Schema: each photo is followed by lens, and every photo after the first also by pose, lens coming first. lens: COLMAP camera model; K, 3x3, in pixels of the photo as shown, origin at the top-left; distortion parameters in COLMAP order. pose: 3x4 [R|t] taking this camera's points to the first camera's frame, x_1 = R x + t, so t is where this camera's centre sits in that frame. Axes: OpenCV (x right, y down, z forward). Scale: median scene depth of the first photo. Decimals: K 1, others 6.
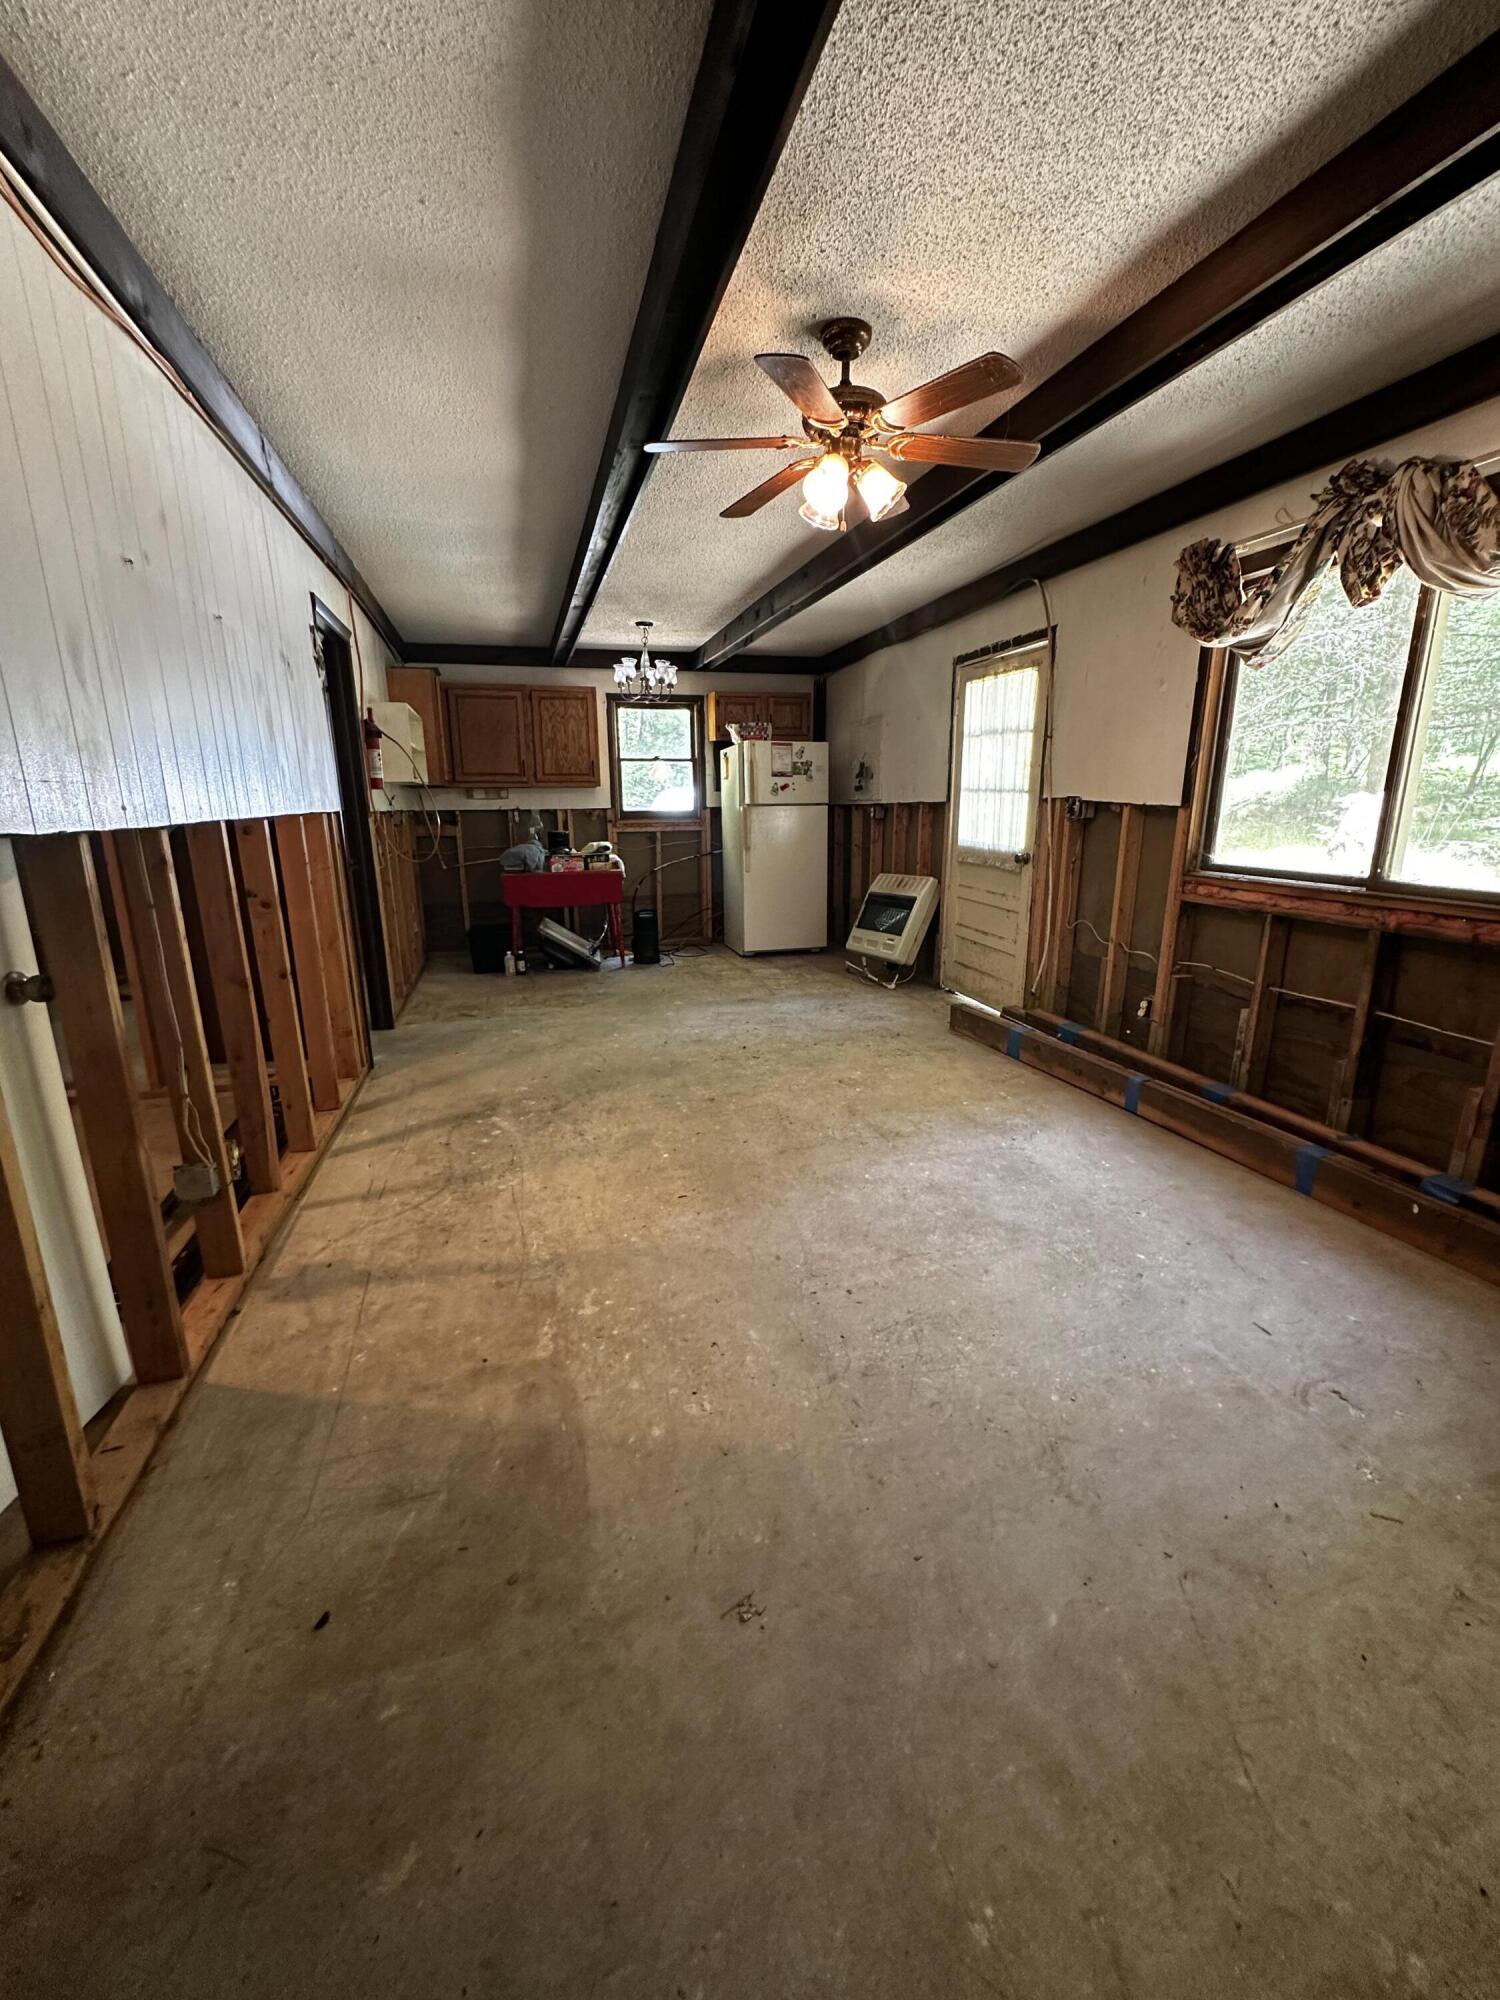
lens RADIAL K [[808.7, 0, 748.4], [0, 808.7, 998.7], [0, 0, 1]] dist [-0.004664, -0.000278]
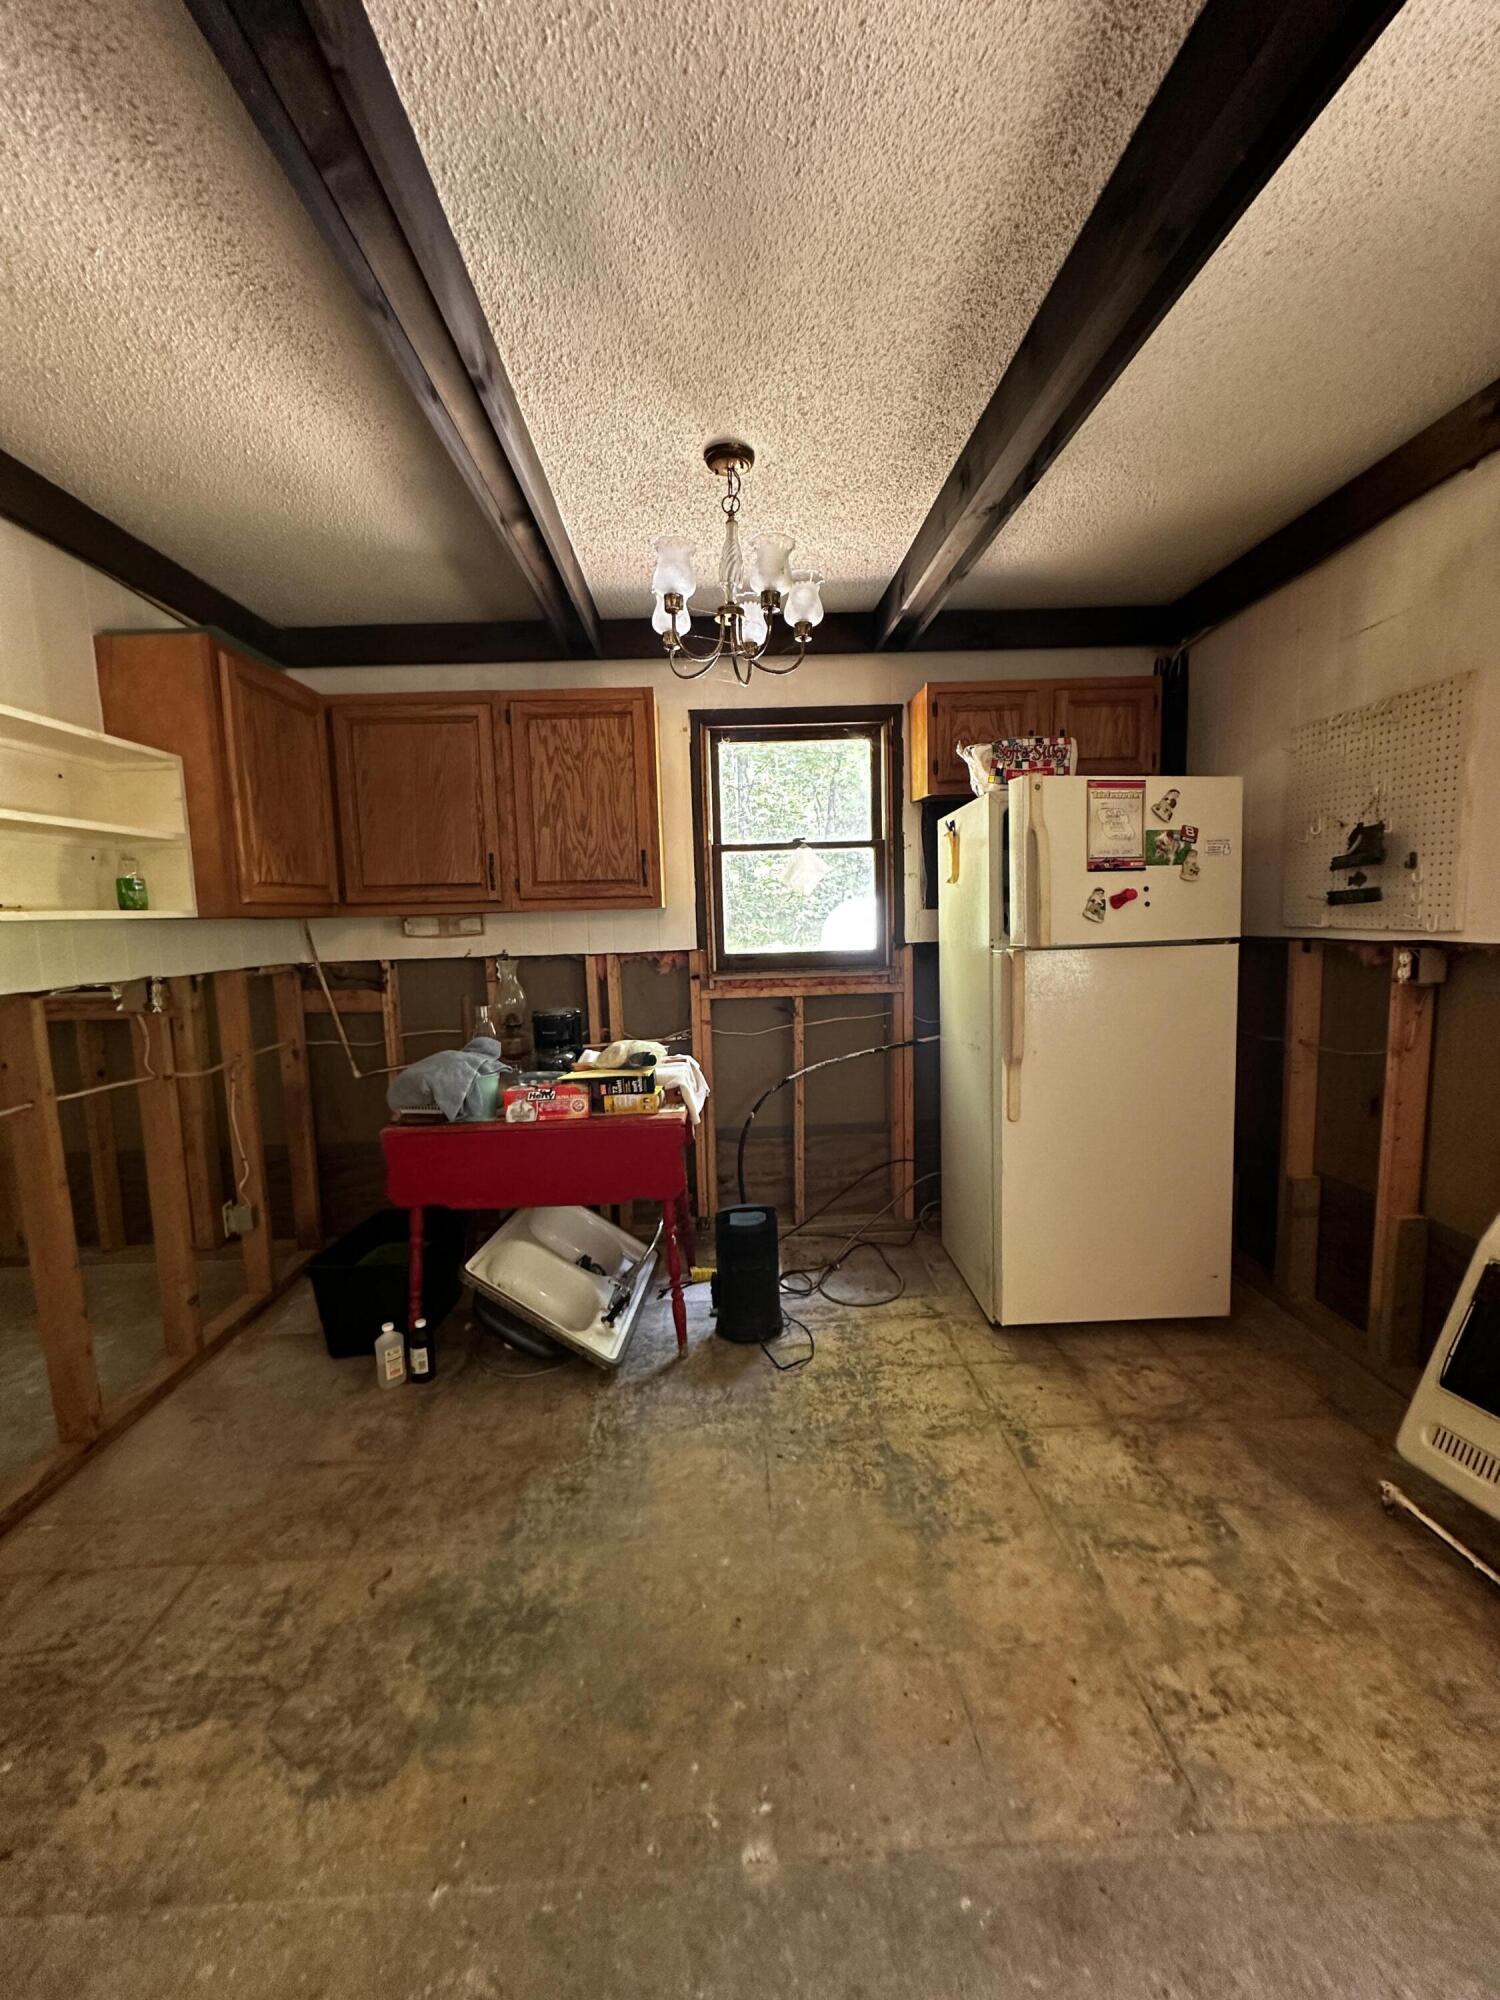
lens RADIAL K [[808.7, 0, 758.7], [0, 808.7, 1004.7], [0, 0, 1]] dist [-0.004664, -0.000278]
pose [[0.973161, 0.006594, -0.230031, -0.031840], [-0.033618, 0.992940, -0.113757, -0.175403], [0.227657, 0.118437, 0.966512, 0.645254]]
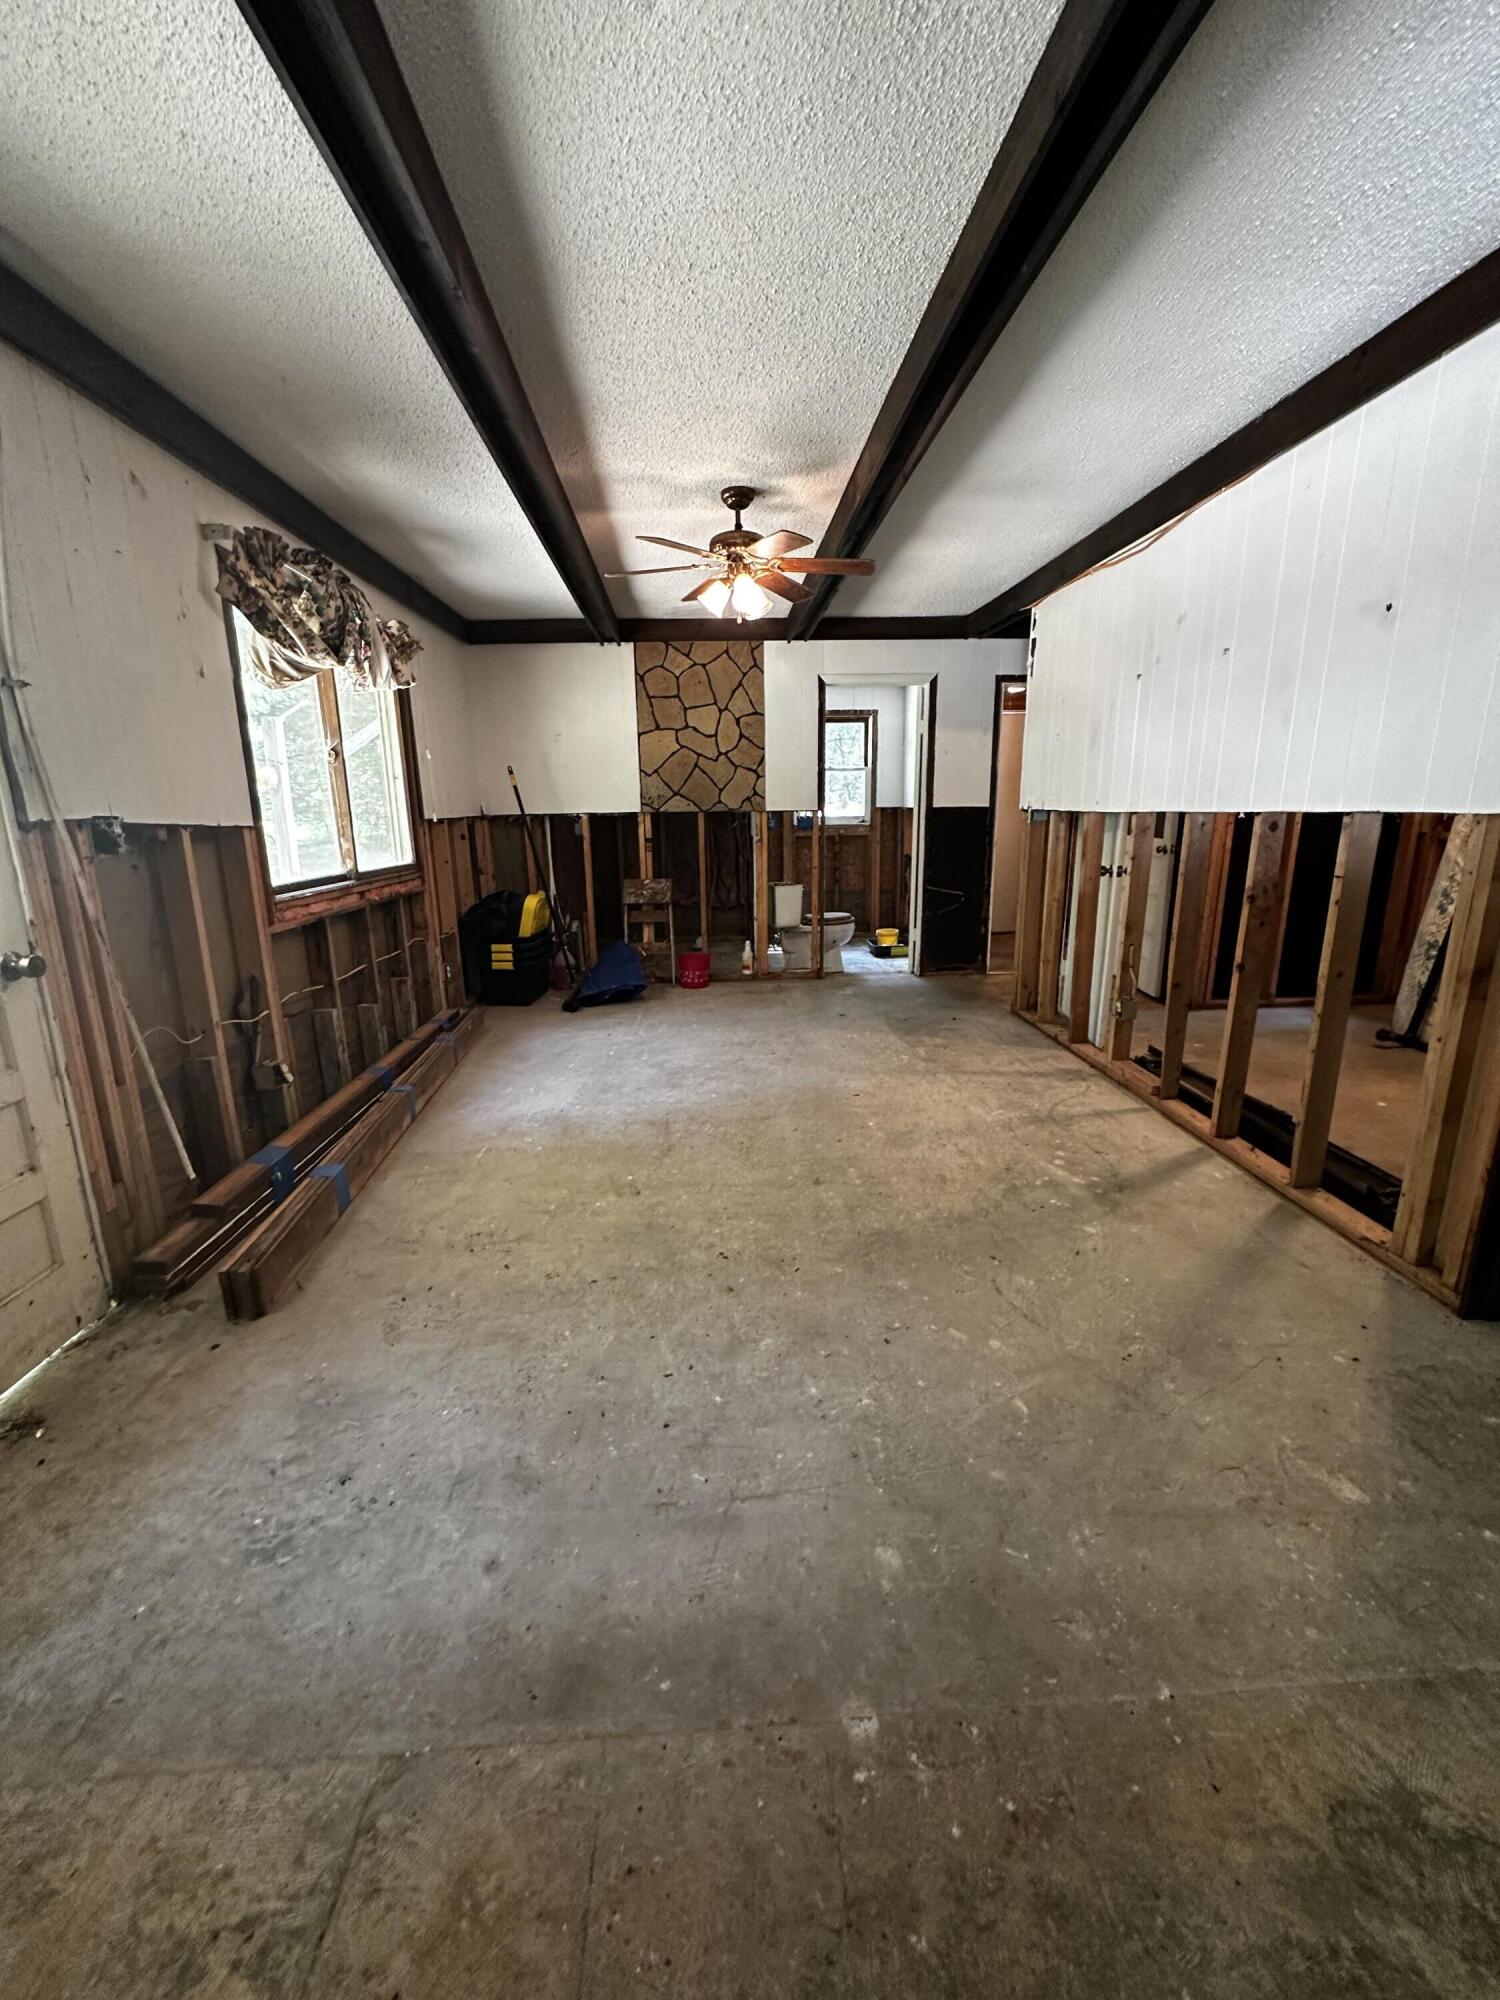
lens RADIAL K [[808.7, 0, 746.5], [0, 808.7, 993.0], [0, 0, 1]] dist [-0.004664, -0.000278]
pose [[-0.975768, -0.028828, 0.216902, -0.084739], [0.072834, 0.891961, 0.446206, -0.234926], [-0.206331, 0.451192, -0.868247, 0.948383]]
